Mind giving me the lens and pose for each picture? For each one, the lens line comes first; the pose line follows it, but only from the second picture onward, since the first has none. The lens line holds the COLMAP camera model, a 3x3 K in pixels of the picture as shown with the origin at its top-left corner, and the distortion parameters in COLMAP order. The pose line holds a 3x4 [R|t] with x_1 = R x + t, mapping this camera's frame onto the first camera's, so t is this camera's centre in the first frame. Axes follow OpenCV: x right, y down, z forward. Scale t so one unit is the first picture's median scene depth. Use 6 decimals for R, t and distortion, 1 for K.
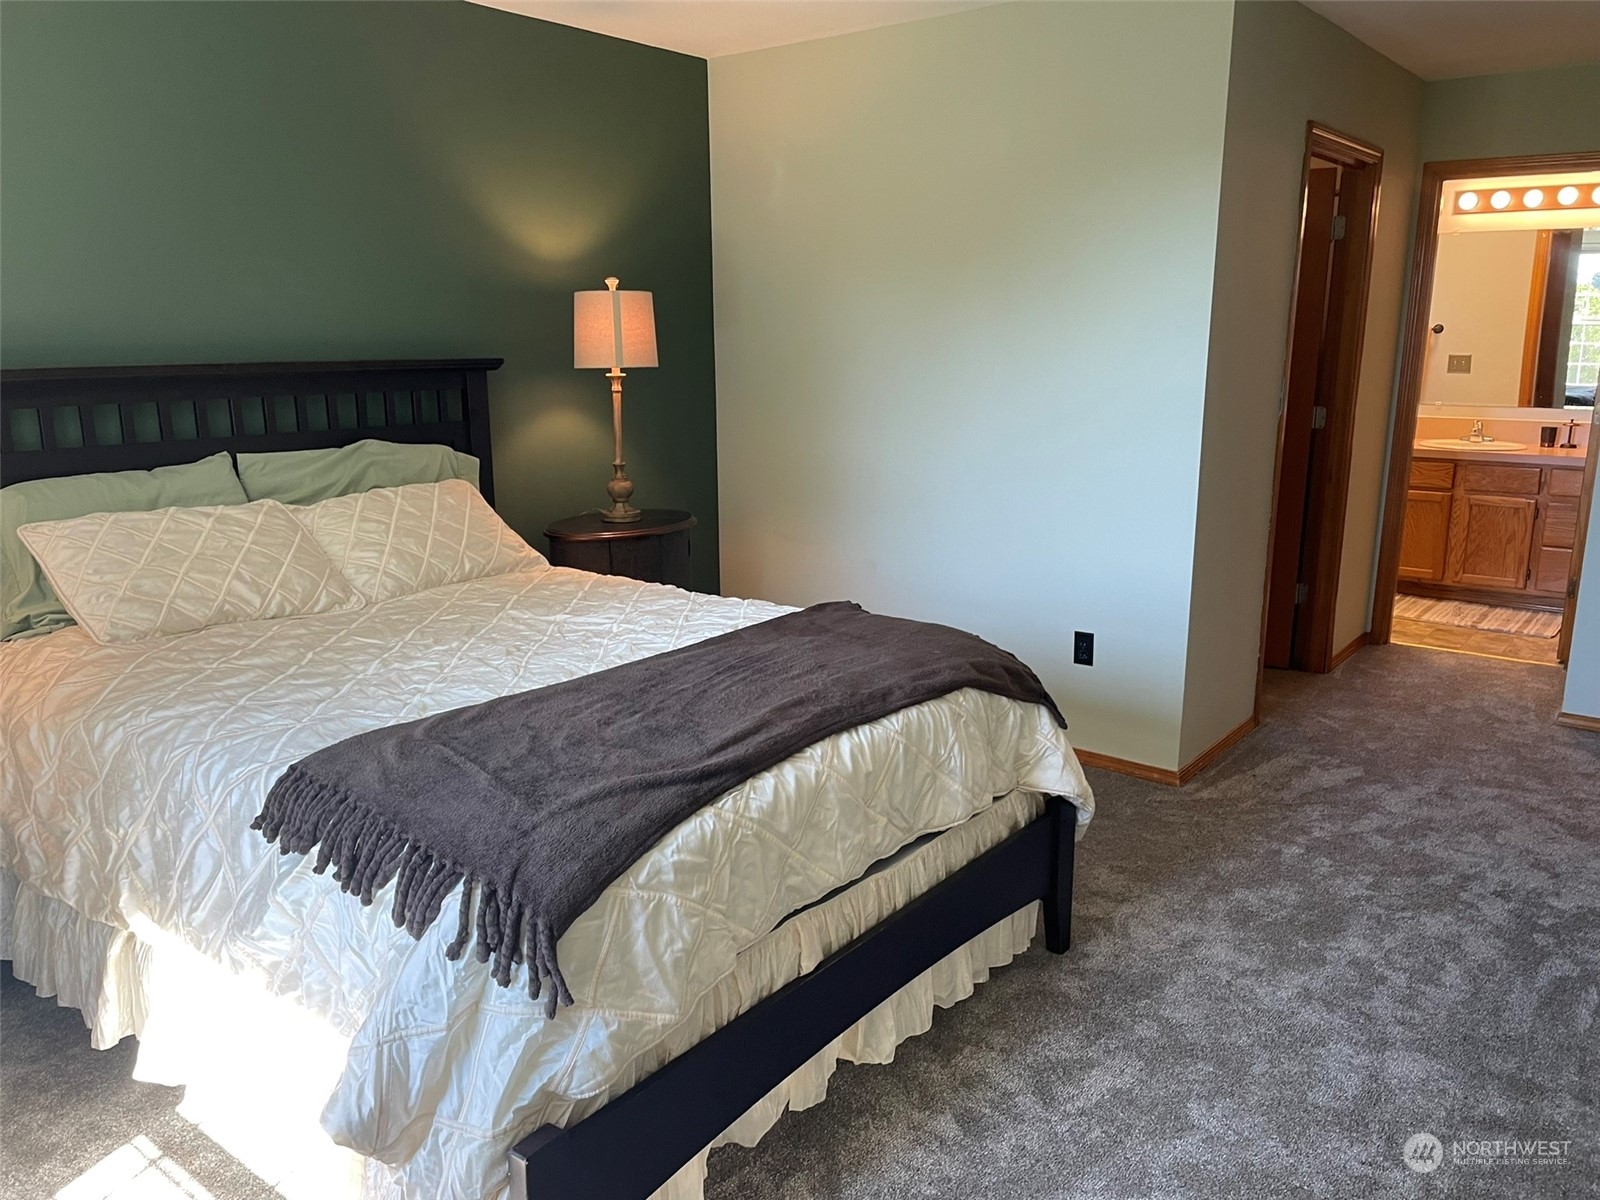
lens RADIAL K [[1204.6, 0, 804.3], [0, 1204.6, 599.5], [0, 0, 1]] dist [0.023936, -0.033467]
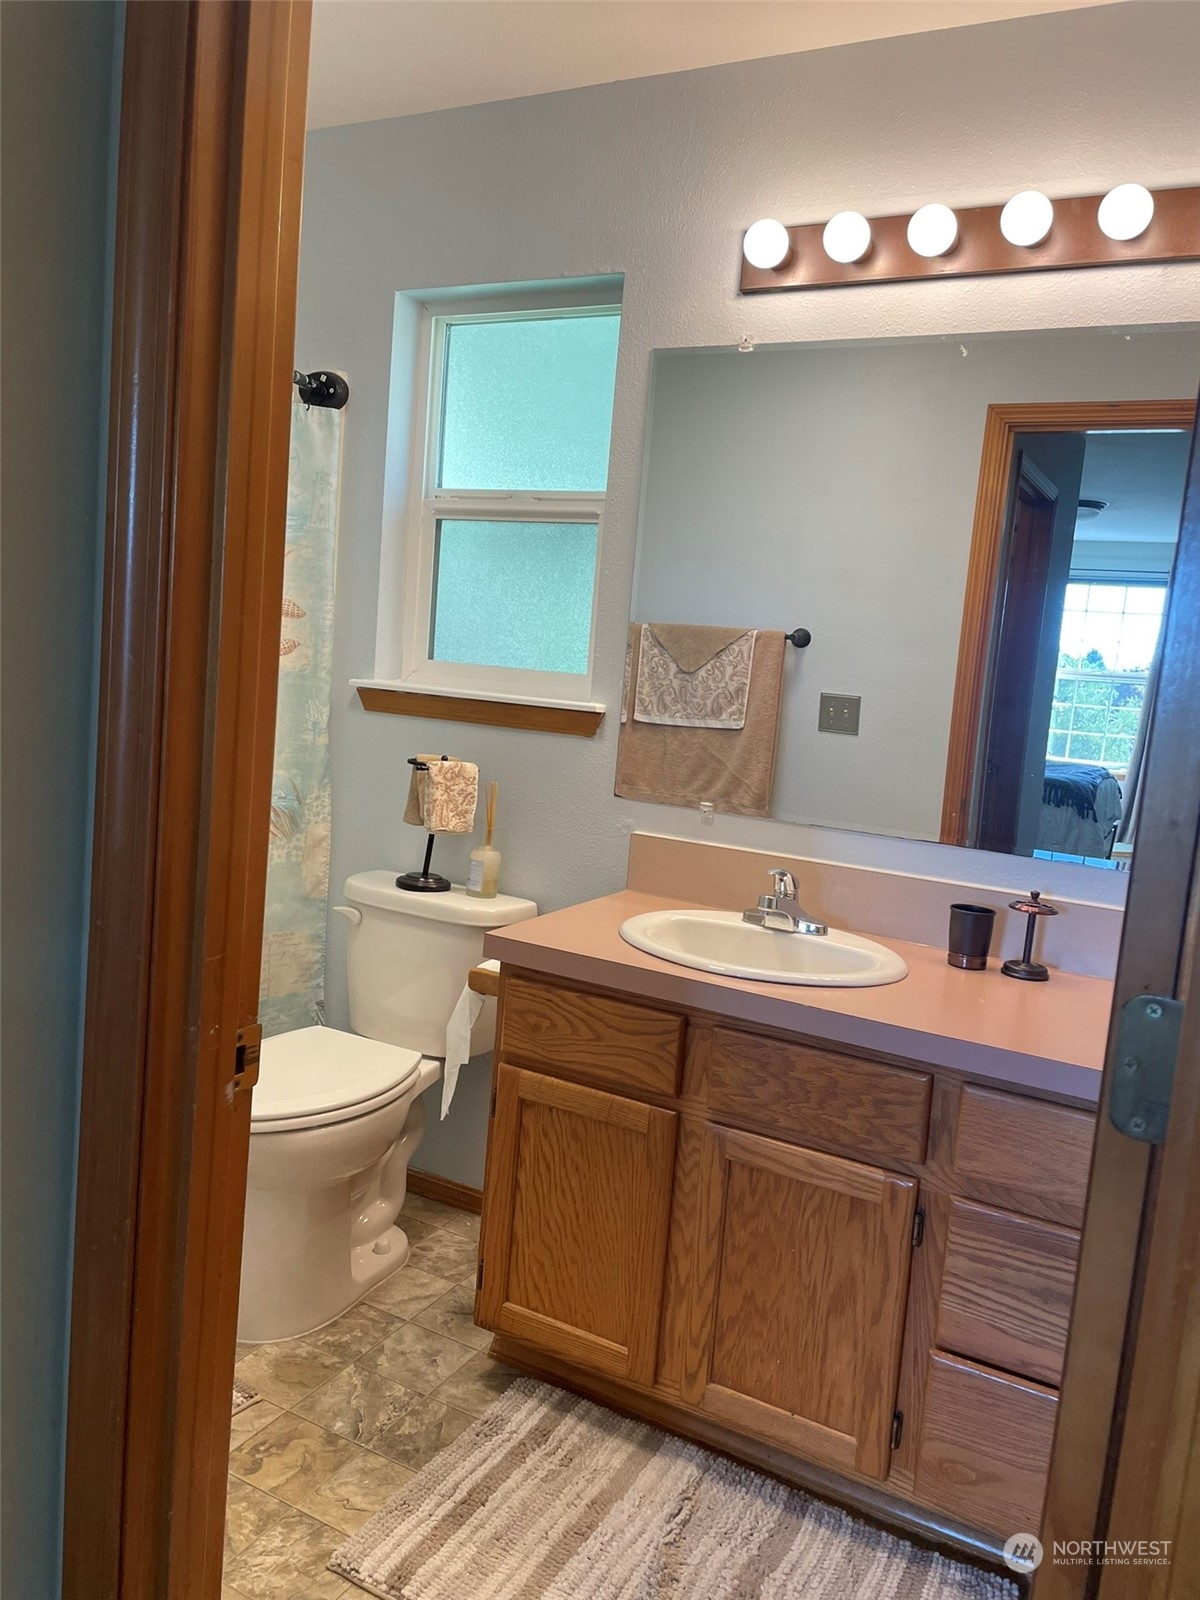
lens RADIAL K [[1204.6, 0, 596.0], [0, 1204.6, 799.9], [0, 0, 1]] dist [0.023936, -0.033467]
pose [[0.980061, 0.056420, 0.190518, 0.456287], [-0.036161, 0.993472, -0.108190, -0.133631], [-0.195378, 0.099144, 0.975704, 0.704133]]
